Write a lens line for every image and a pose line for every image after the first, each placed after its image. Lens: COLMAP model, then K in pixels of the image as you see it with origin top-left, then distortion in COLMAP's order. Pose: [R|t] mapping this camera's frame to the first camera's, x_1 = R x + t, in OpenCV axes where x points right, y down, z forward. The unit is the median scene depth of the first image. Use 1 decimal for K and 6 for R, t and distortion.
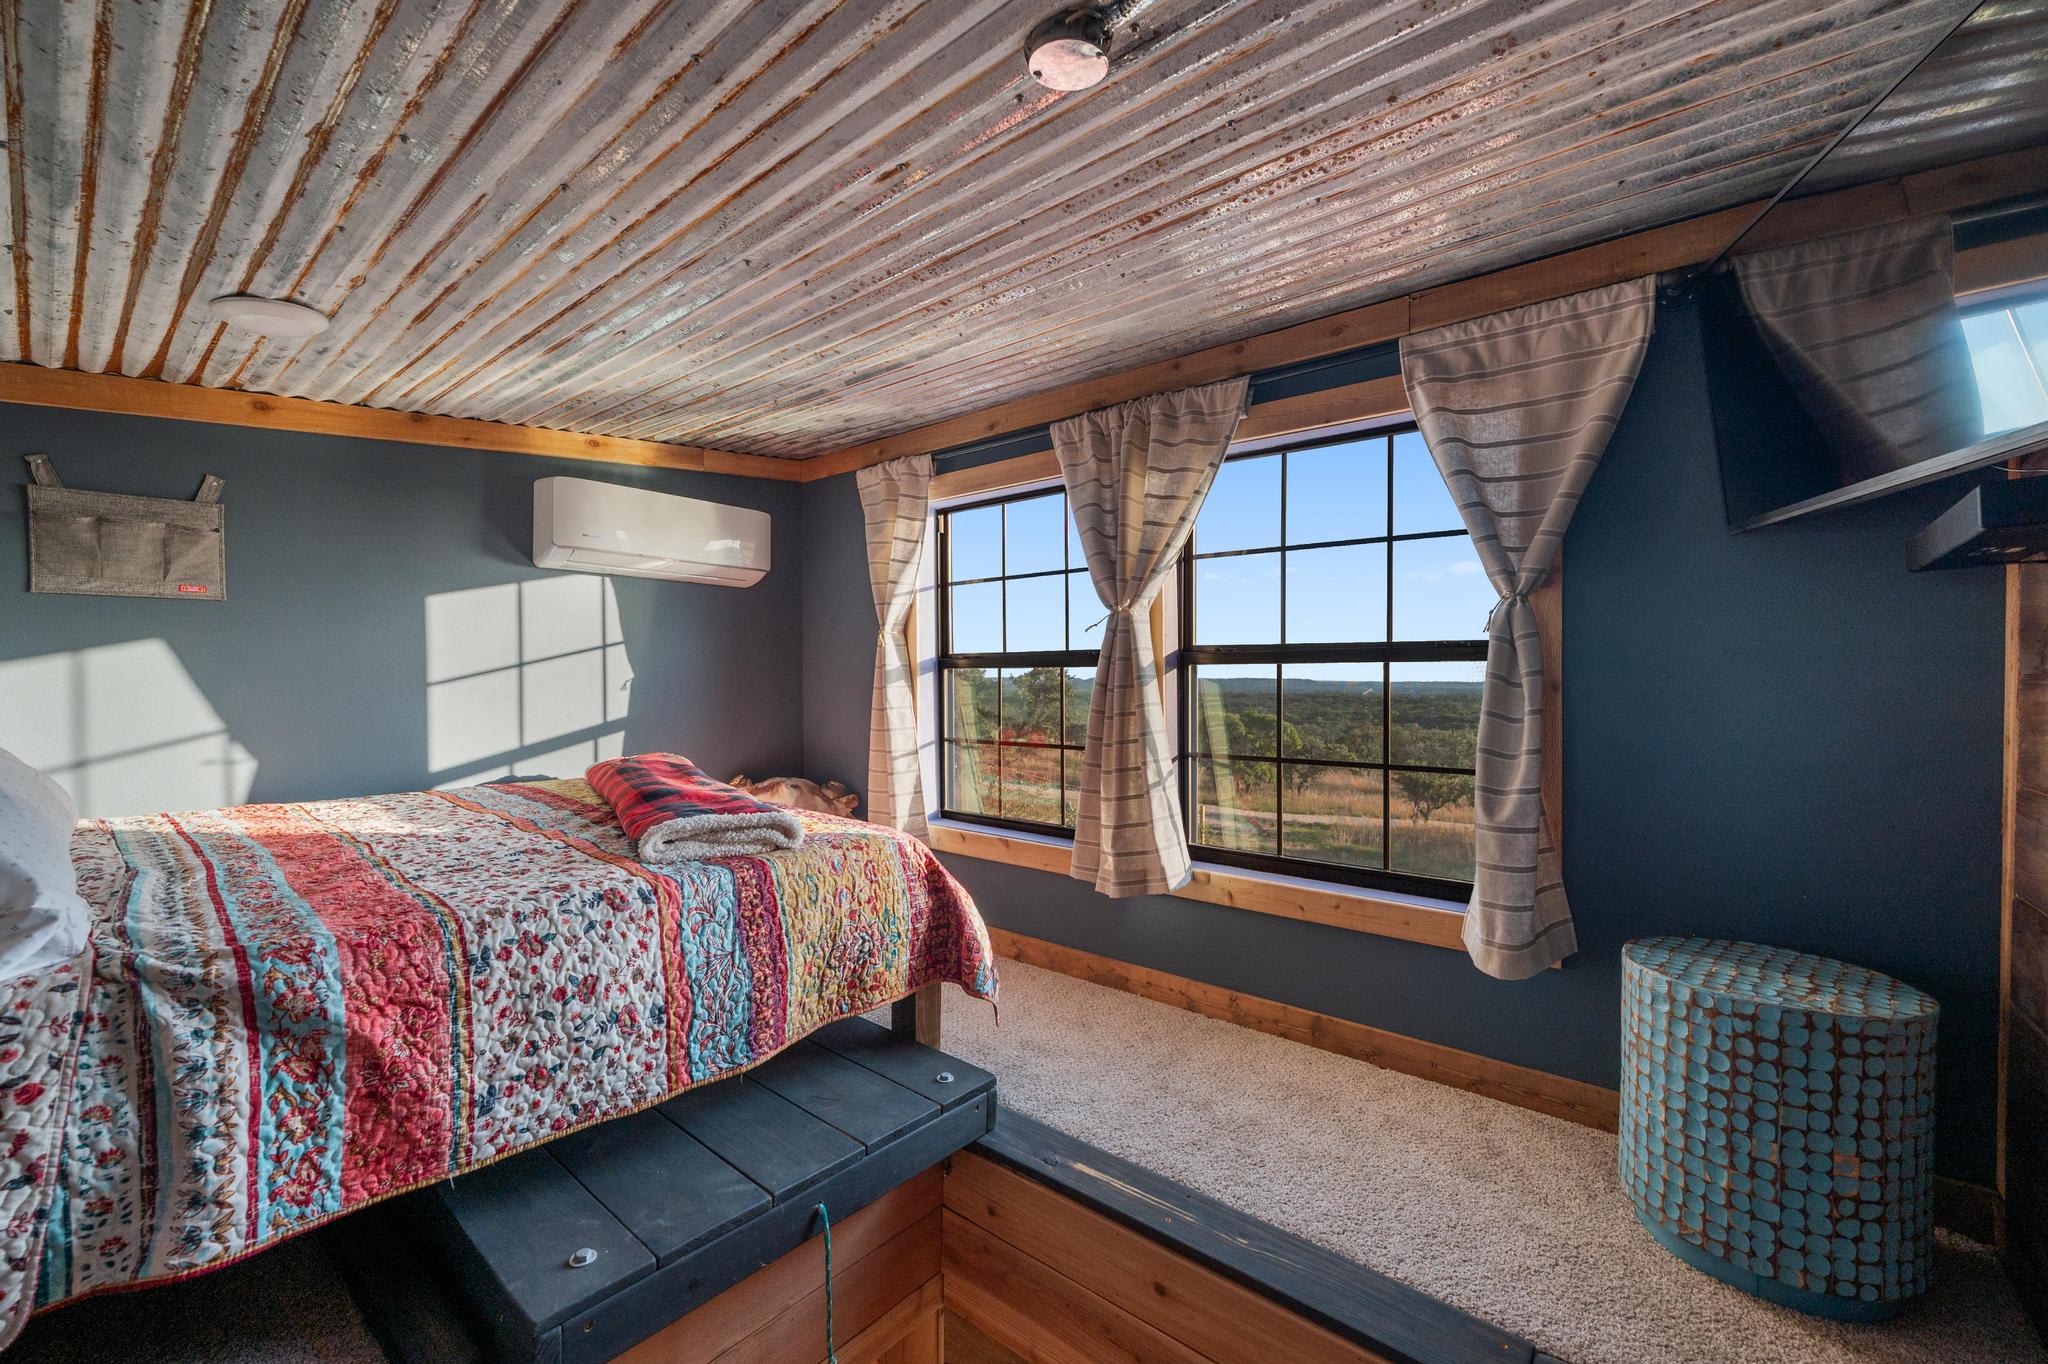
lens RADIAL K [[811.2, 0, 1029.6], [0, 811.2, 681.2], [0, 0, 1]] dist [-0.002438, 0.000373]
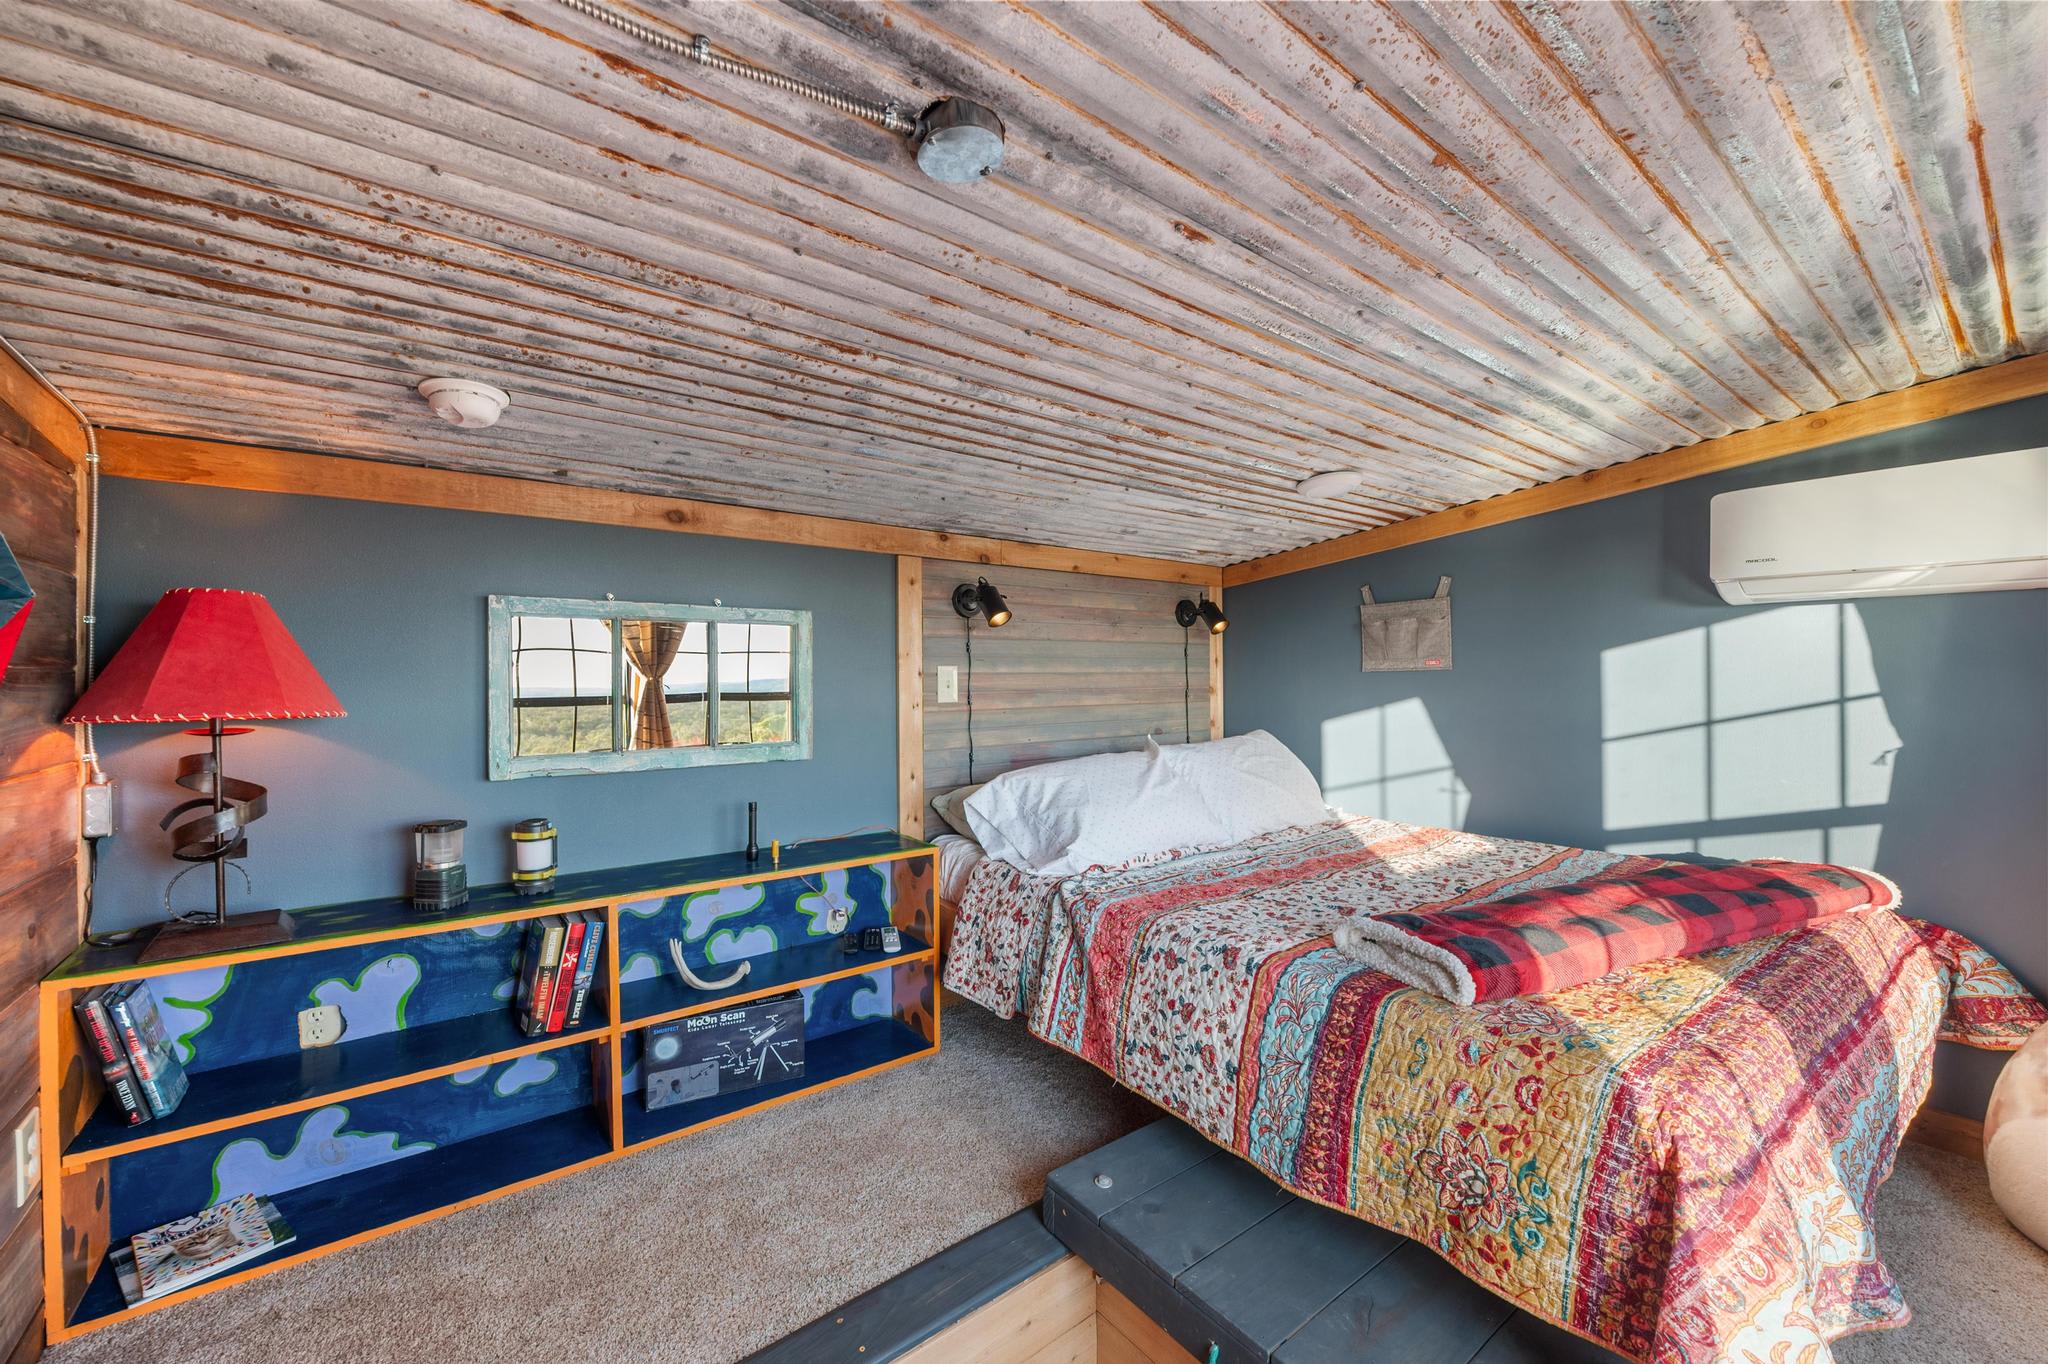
lens RADIAL K [[811.2, 0, 1029.5], [0, 811.2, 681.6], [0, 0, 1]] dist [-0.002438, 0.000373]
pose [[-0.220132, 0.005378, -0.975455, 0.639385], [0.000878, 0.999985, 0.005315, -0.124675], [0.975470, 0.000314, -0.220134, 0.895863]]
